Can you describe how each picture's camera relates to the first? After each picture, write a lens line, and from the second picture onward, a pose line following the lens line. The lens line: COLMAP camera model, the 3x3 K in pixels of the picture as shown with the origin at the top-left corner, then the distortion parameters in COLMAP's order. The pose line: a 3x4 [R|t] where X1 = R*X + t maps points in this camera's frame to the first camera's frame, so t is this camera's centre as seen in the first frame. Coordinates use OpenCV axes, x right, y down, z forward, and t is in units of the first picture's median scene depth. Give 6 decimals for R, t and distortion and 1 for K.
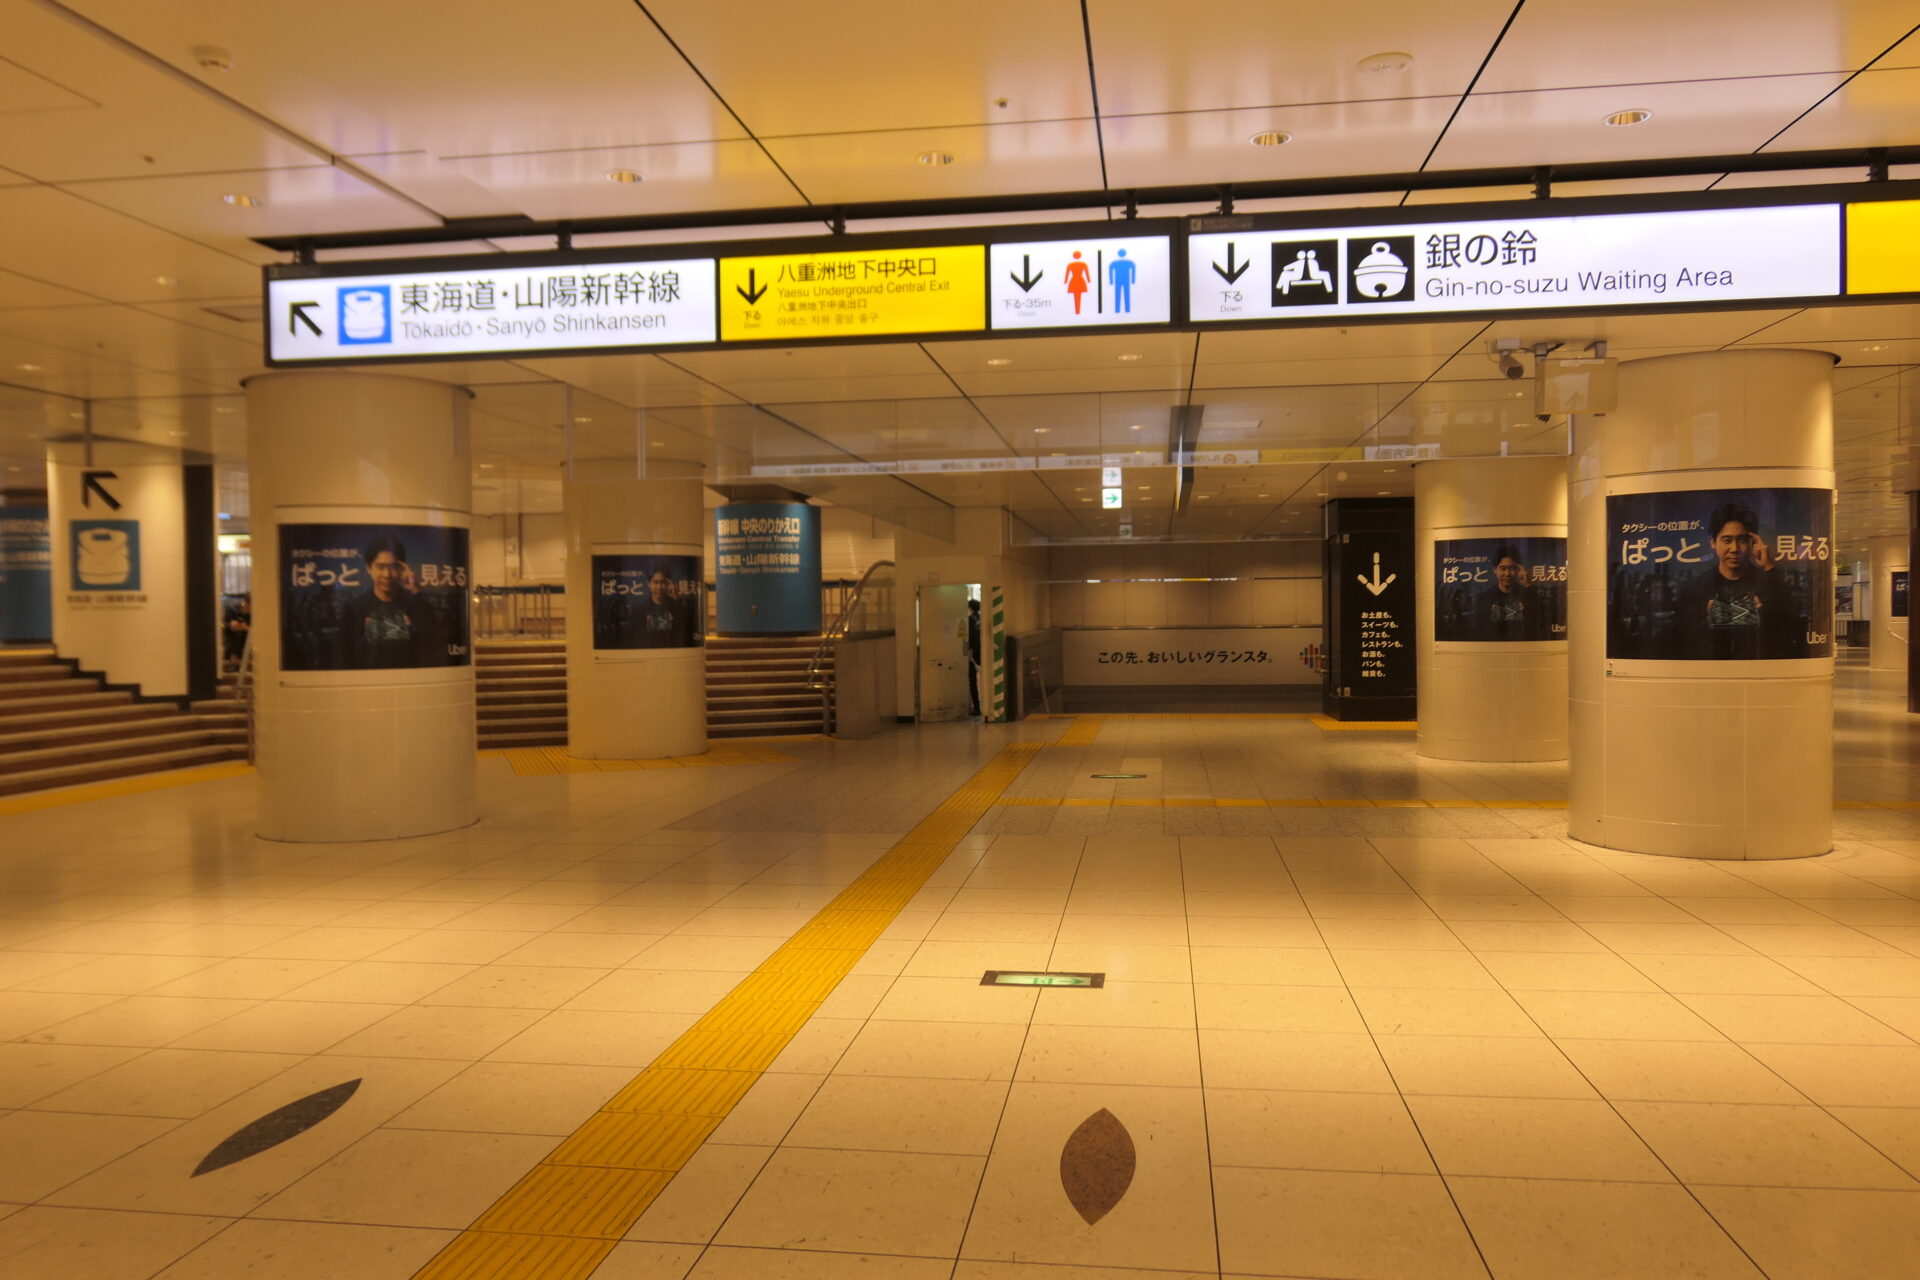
lens RADIAL K [[1356.9, 0, 971.9], [0, 1356.9, 671.6], [0, 0, 1]] dist [-0.008295, -0.028402]
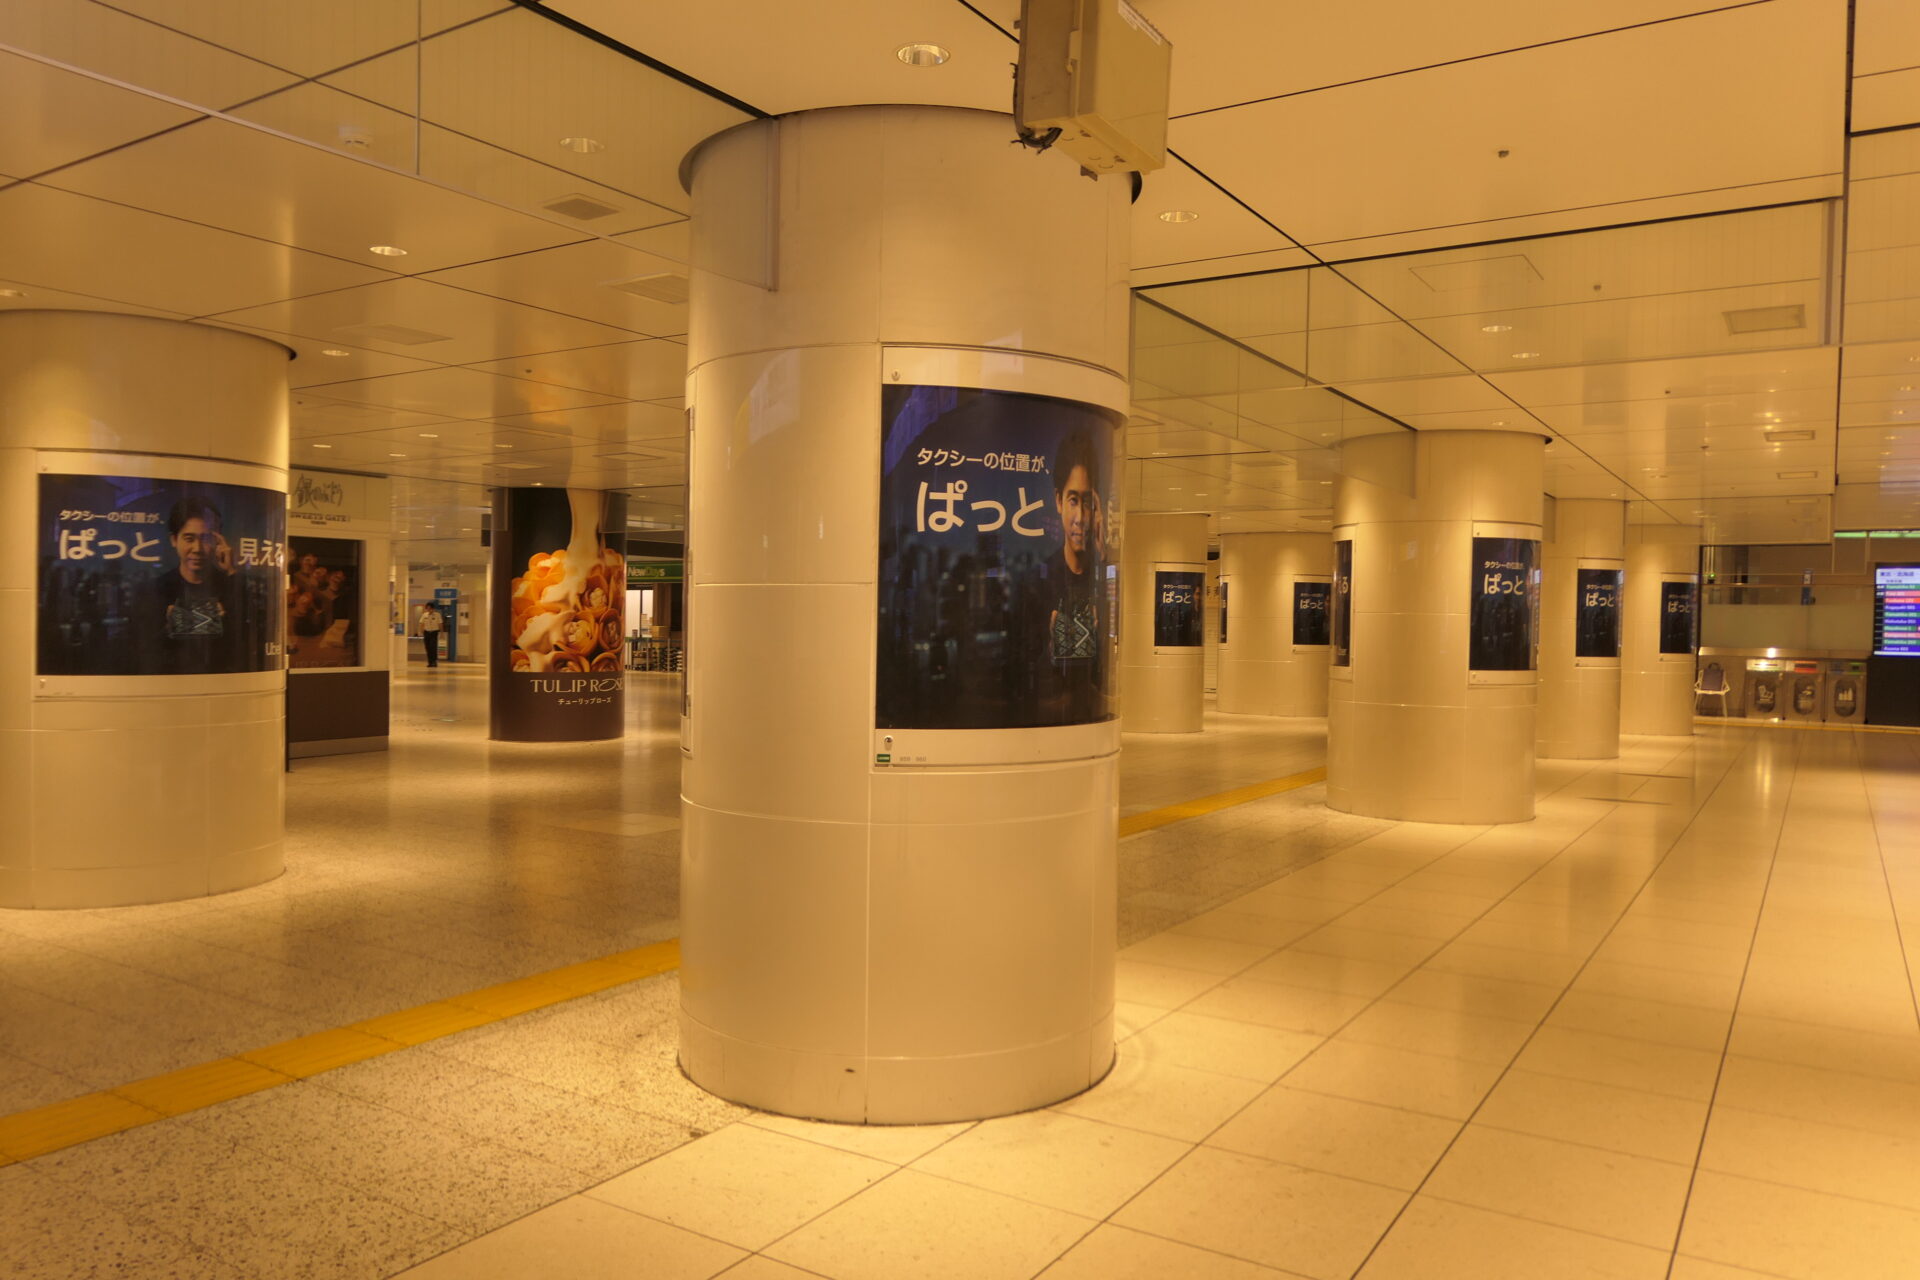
lens RADIAL K [[1356.9, 0, 971.9], [0, 1356.9, 671.6], [0, 0, 1]] dist [-0.008295, -0.028402]
pose [[0.460303, -0.009807, 0.887707, 0.012011], [0.014742, 0.999886, 0.003402, -0.005724], [-0.887639, 0.011520, 0.460395, 0.140214]]
